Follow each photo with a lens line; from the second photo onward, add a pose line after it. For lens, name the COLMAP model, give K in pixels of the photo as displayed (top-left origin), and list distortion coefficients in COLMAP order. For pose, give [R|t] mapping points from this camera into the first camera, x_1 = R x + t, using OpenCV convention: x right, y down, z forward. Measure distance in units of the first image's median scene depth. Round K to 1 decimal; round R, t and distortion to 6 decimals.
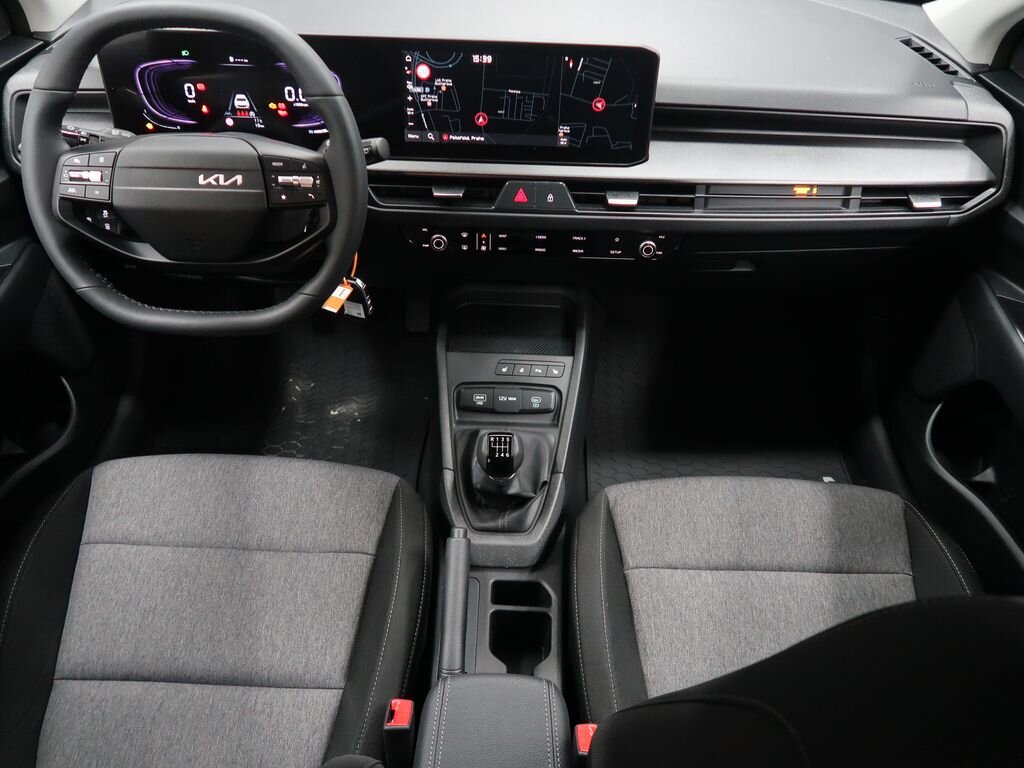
lens RADIAL K [[801.7, 0, 516.2], [0, 801.7, 383.6], [0, 0, 1]] dist [-0.013323, 0.009891]
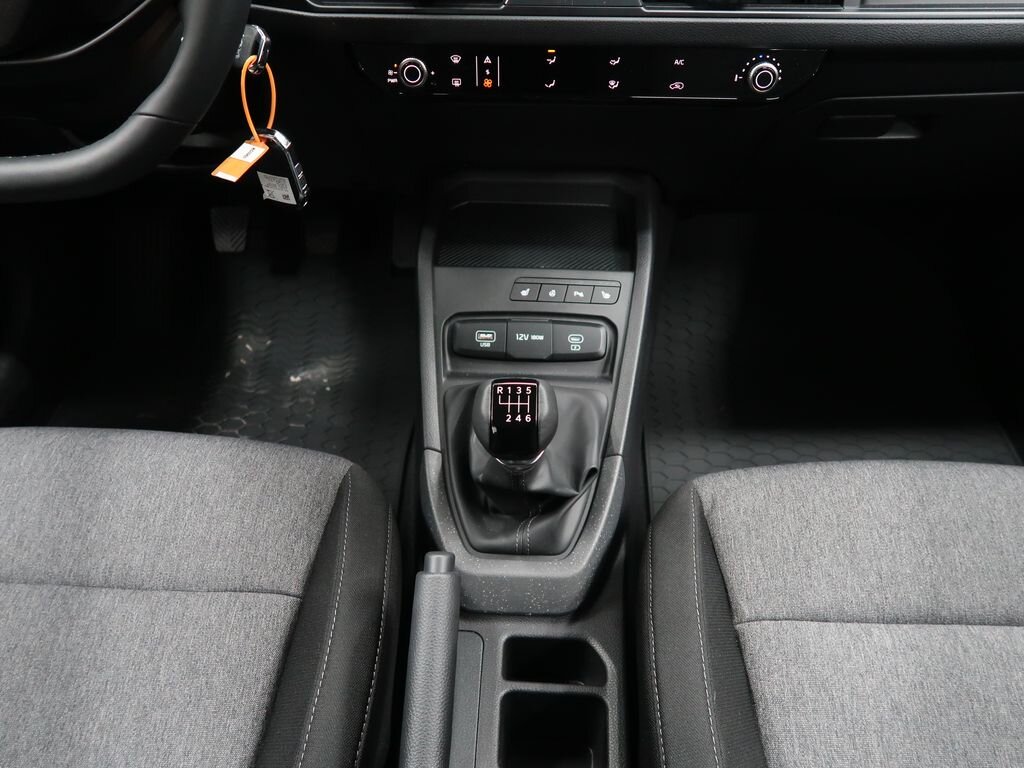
lens RADIAL K [[801.7, 0, 515.5], [0, 801.7, 380.2], [0, 0, 1]] dist [-0.013323, 0.009891]
pose [[0.999287, -0.007006, -0.037097, 0.001081], [0.007098, 0.999972, 0.002355, 0.056544], [0.037080, -0.002617, 0.999309, 0.420668]]
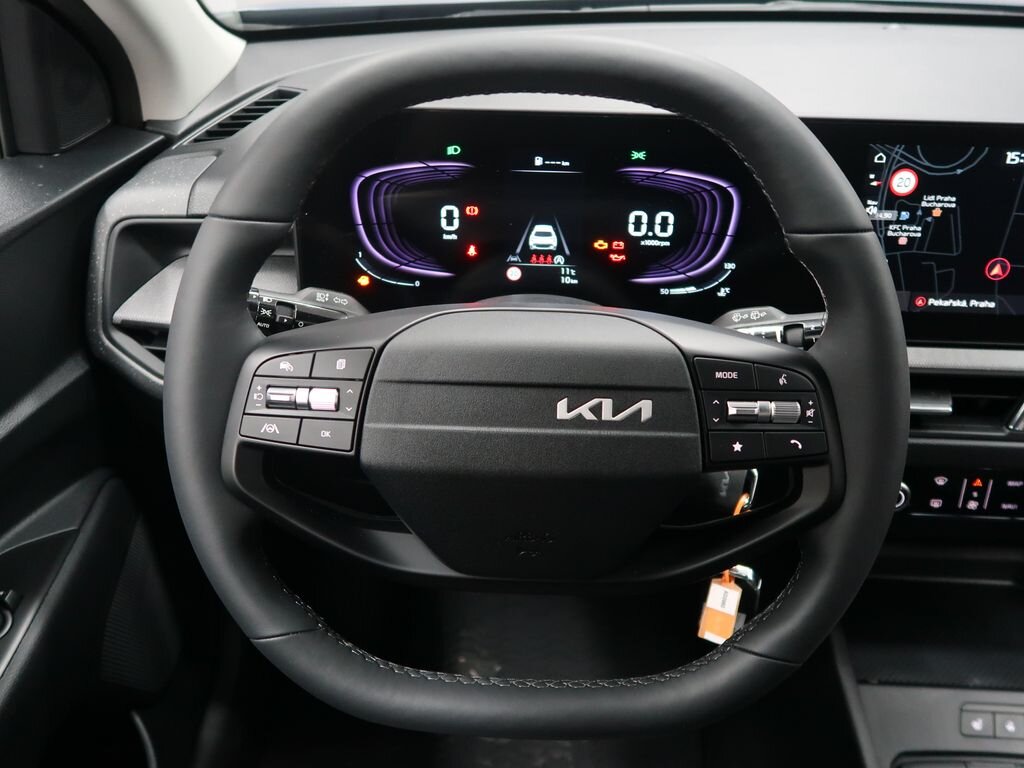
lens RADIAL K [[927.2, 0, 520.7], [0, 927.2, 385.6], [0, 0, 1]] dist [0.001006, 0.022831]
pose [[0.999400, 0.003191, -0.034497, -0.332460], [-0.008811, 0.986415, -0.164035, -0.151990], [0.033505, 0.164241, 0.985851, 0.401727]]
